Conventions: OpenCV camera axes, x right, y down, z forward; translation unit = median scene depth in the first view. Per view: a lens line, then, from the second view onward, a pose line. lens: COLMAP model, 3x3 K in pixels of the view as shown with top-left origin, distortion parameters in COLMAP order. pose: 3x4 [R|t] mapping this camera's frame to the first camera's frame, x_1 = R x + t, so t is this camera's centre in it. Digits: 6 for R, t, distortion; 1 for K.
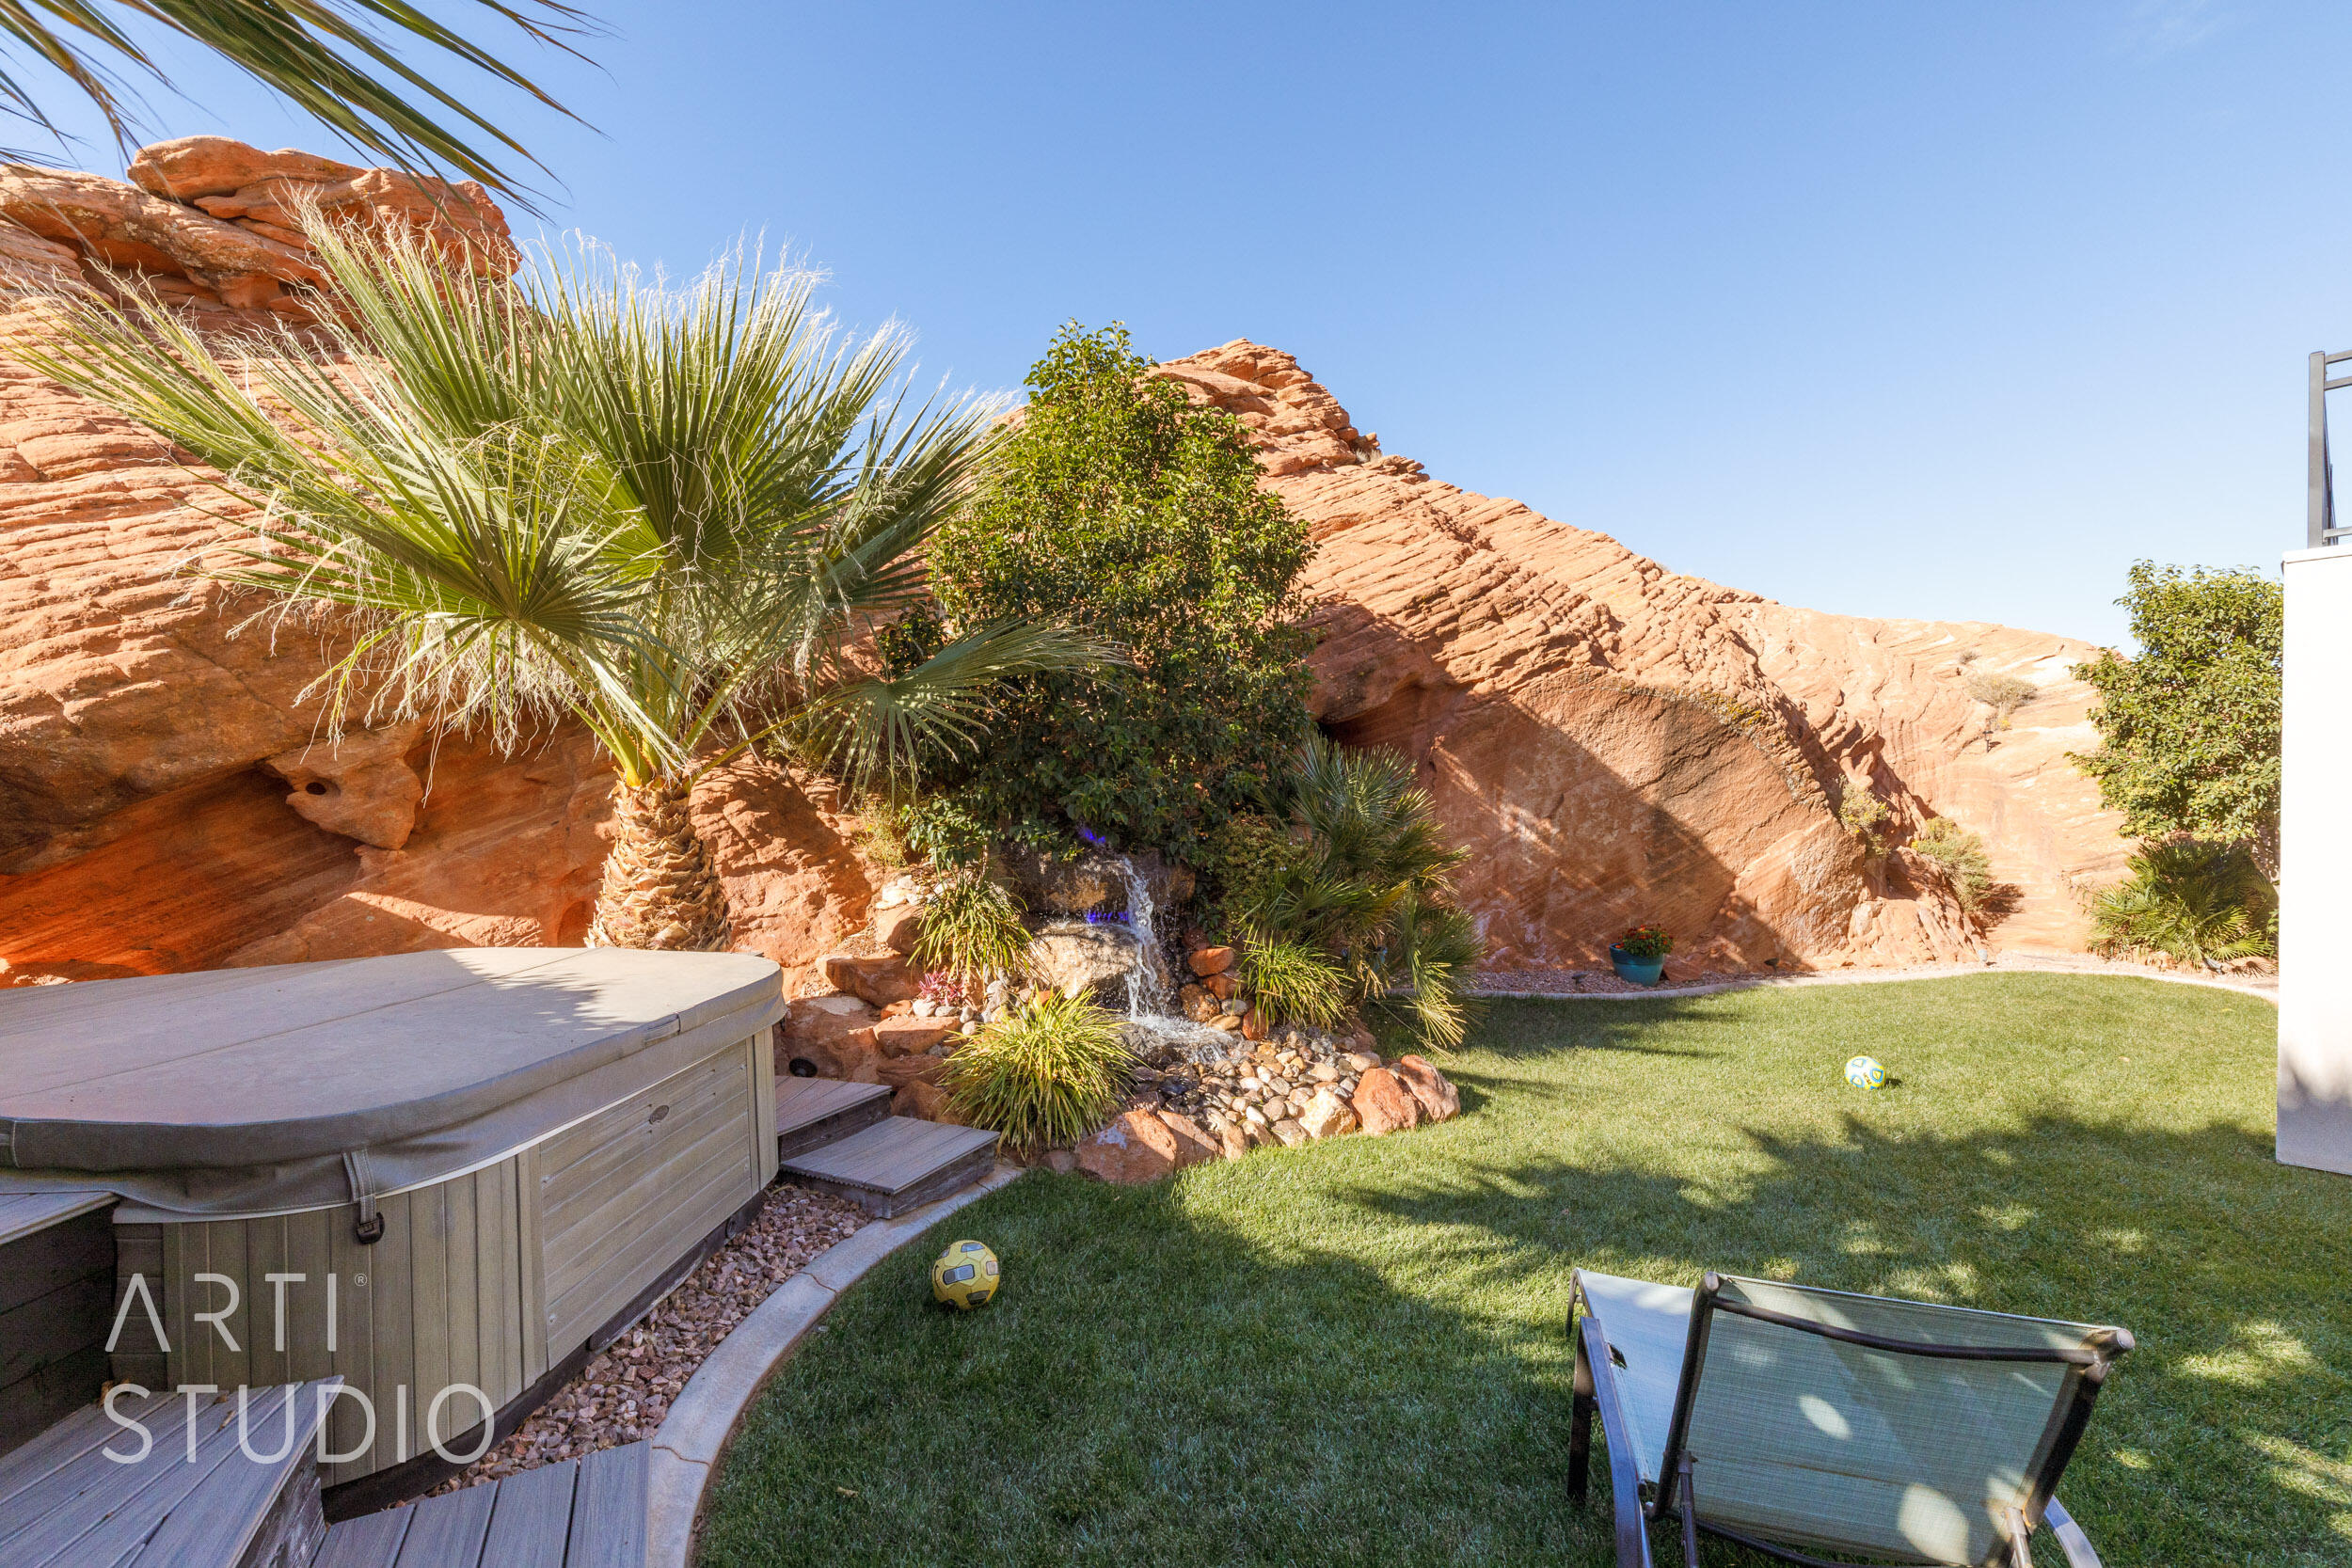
lens RADIAL K [[1036.0, 0, 1178.8], [0, 1036.0, 794.7], [0, 0, 1]] dist [0.005702, 0.000222]
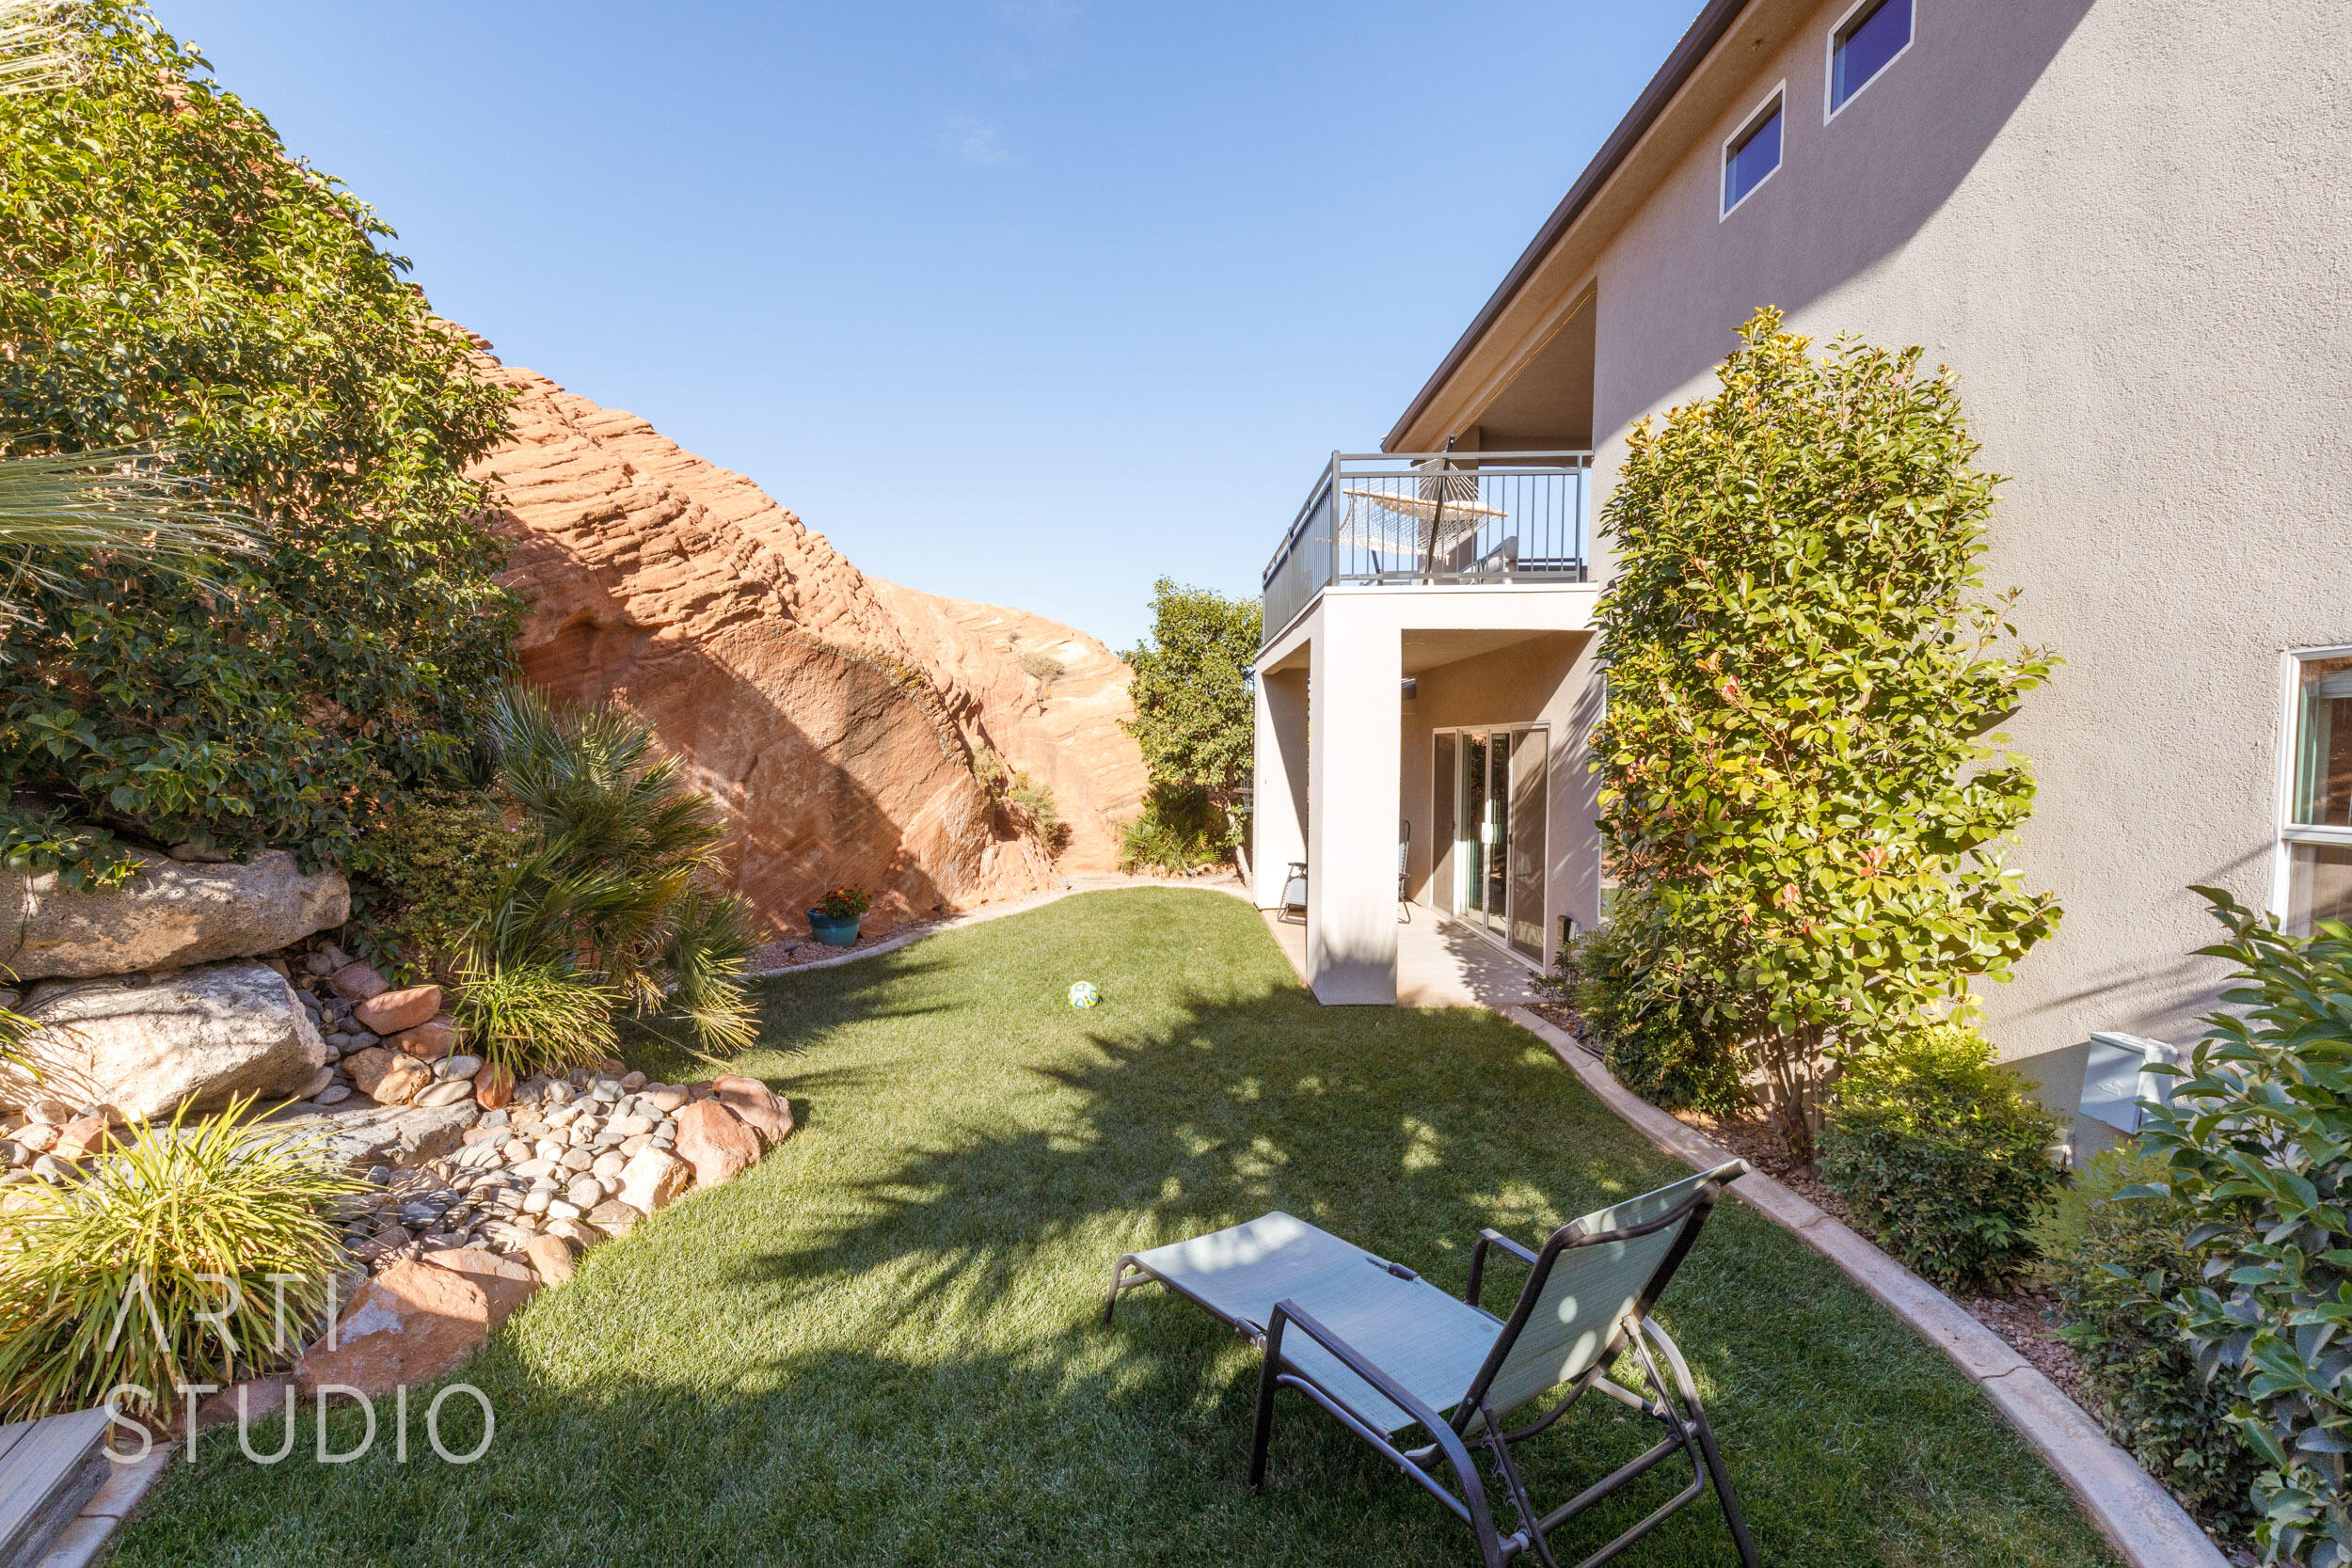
lens RADIAL K [[1048.3, 0, 1173.8], [0, 1048.3, 805.3], [0, 0, 1]] dist [0.001606, 0.000116]
pose [[0.654485, -0.044866, 0.754743, -0.162150], [0.004140, 0.998436, 0.055762, -0.011283], [-0.756064, -0.033370, 0.653646, 0.176754]]
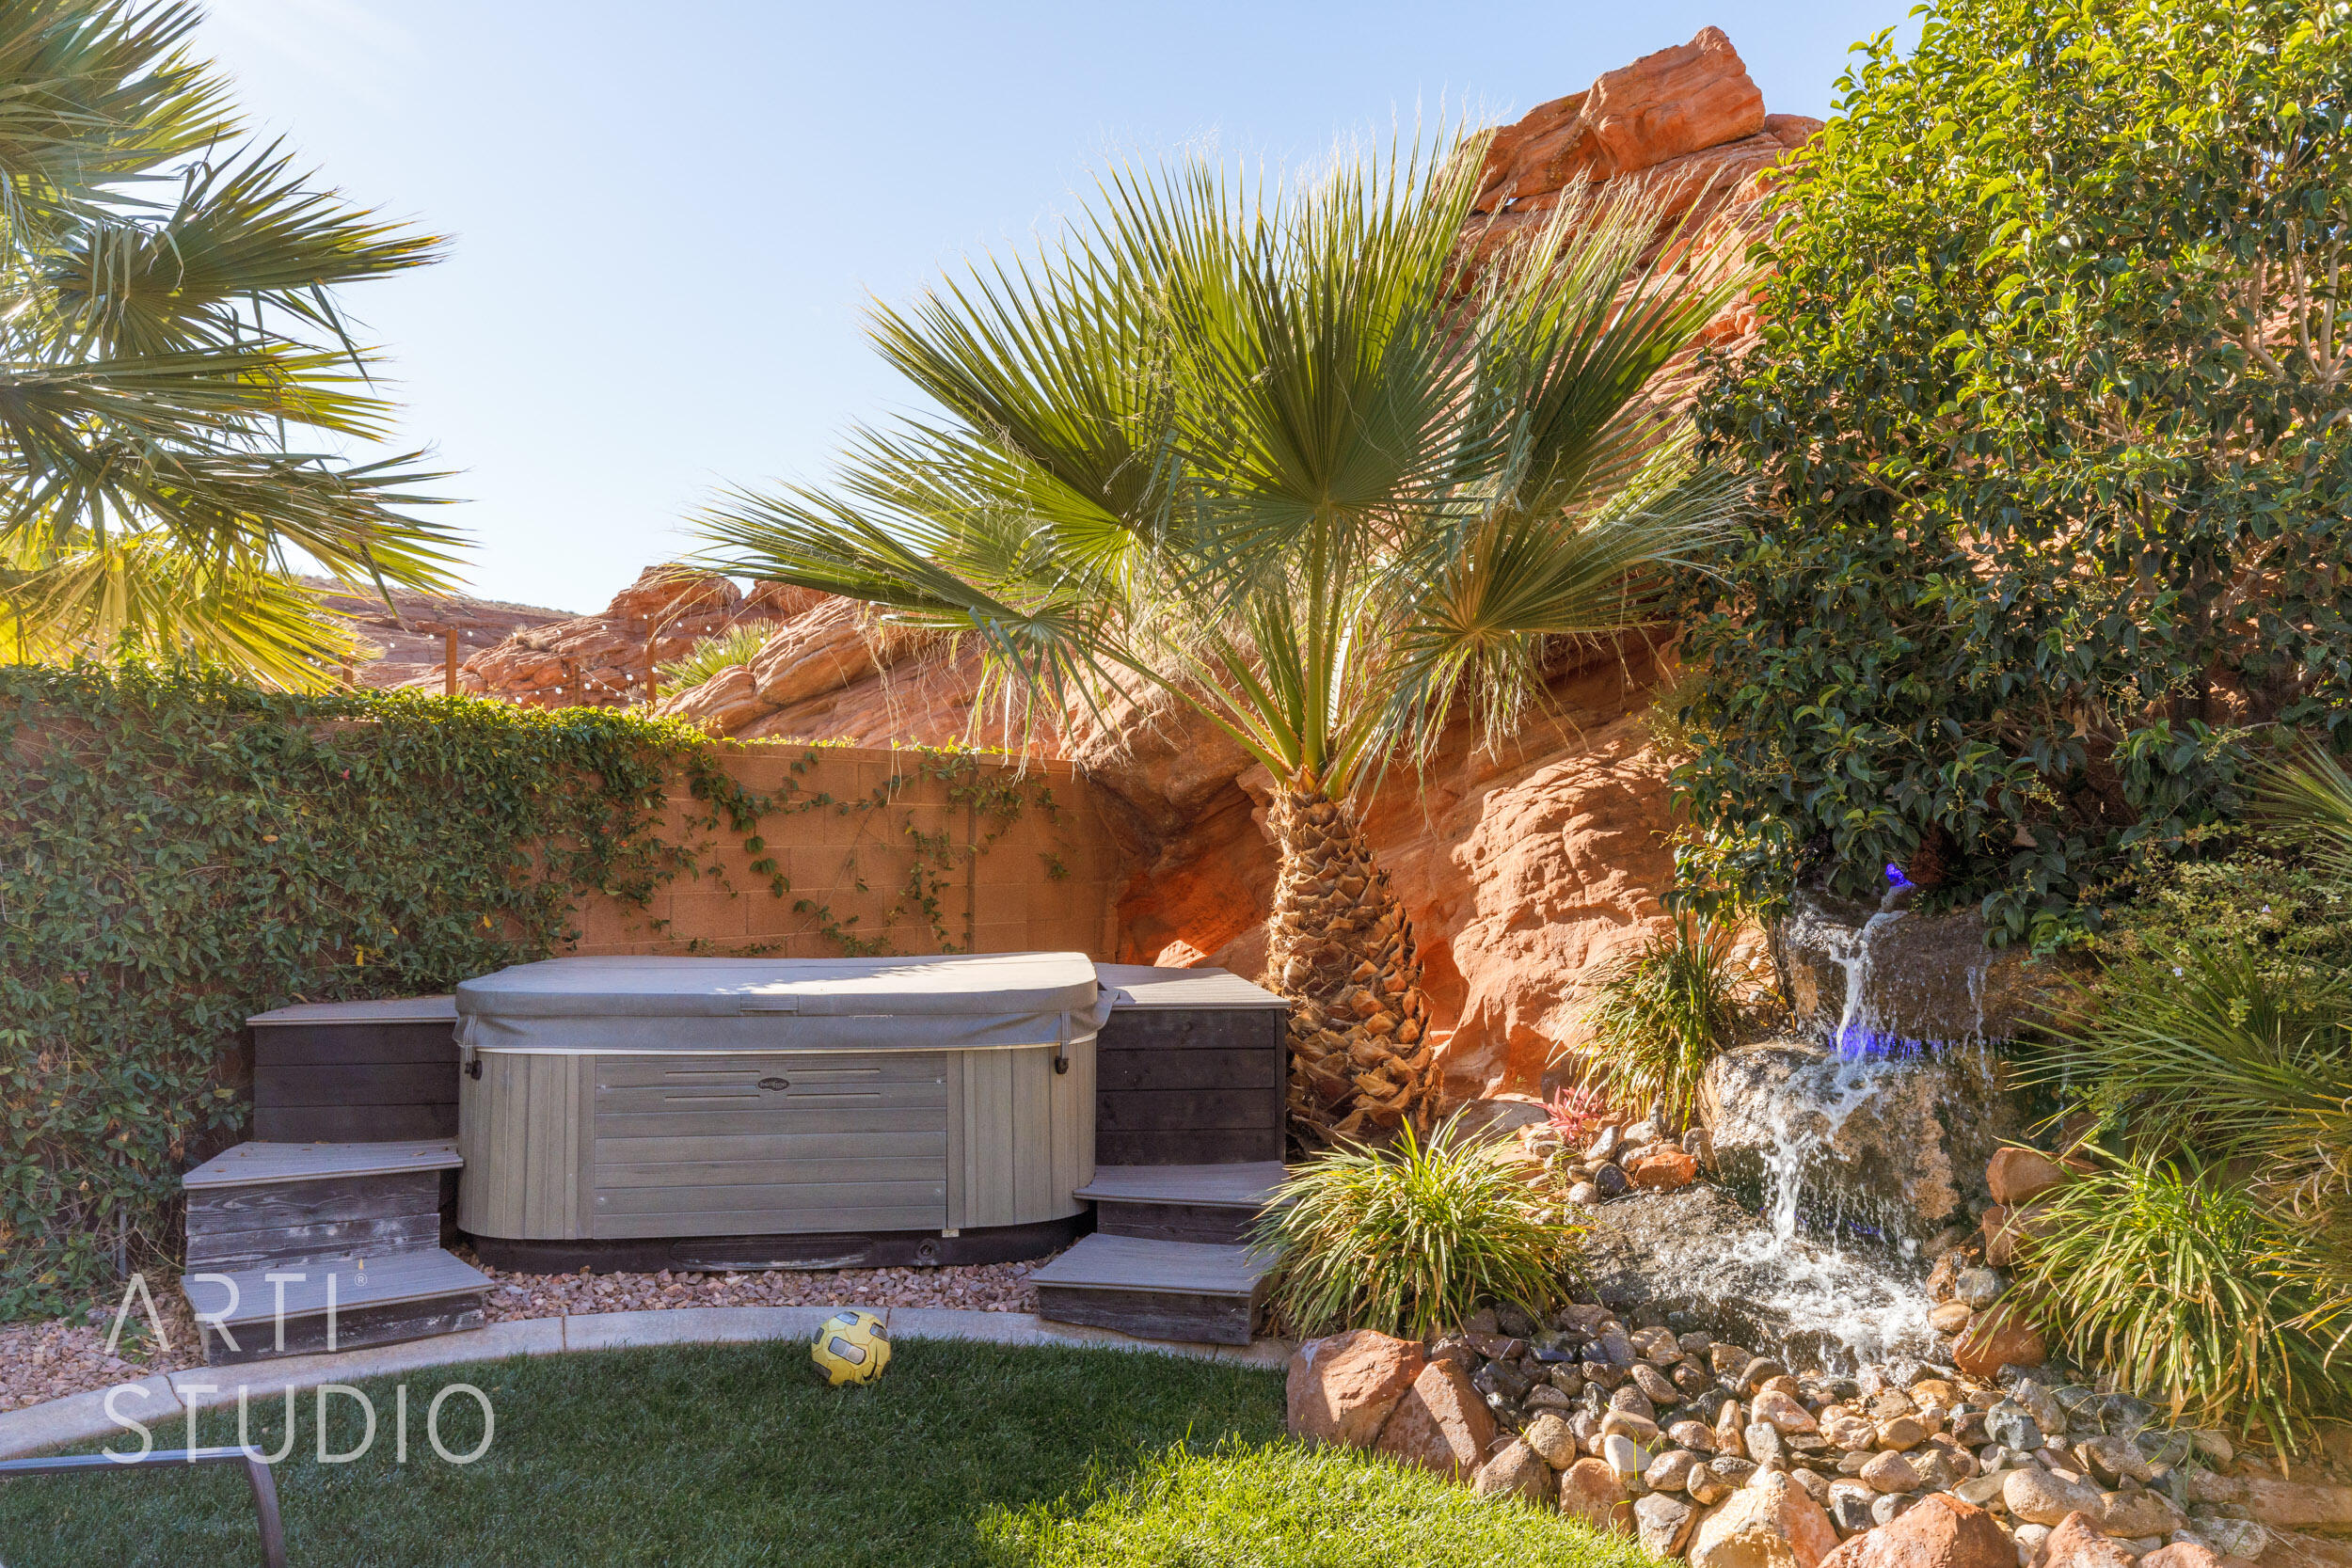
lens RADIAL K [[1711.6, 0, 1206.4], [0, 1711.6, 787.6], [0, 0, 1]] dist [0.008802, 0.001896]
pose [[0.194093, -0.031724, -0.980470, 0.692510], [-0.008772, 0.999381, -0.034072, 0.031077], [0.980944, 0.015214, 0.193694, 0.572028]]
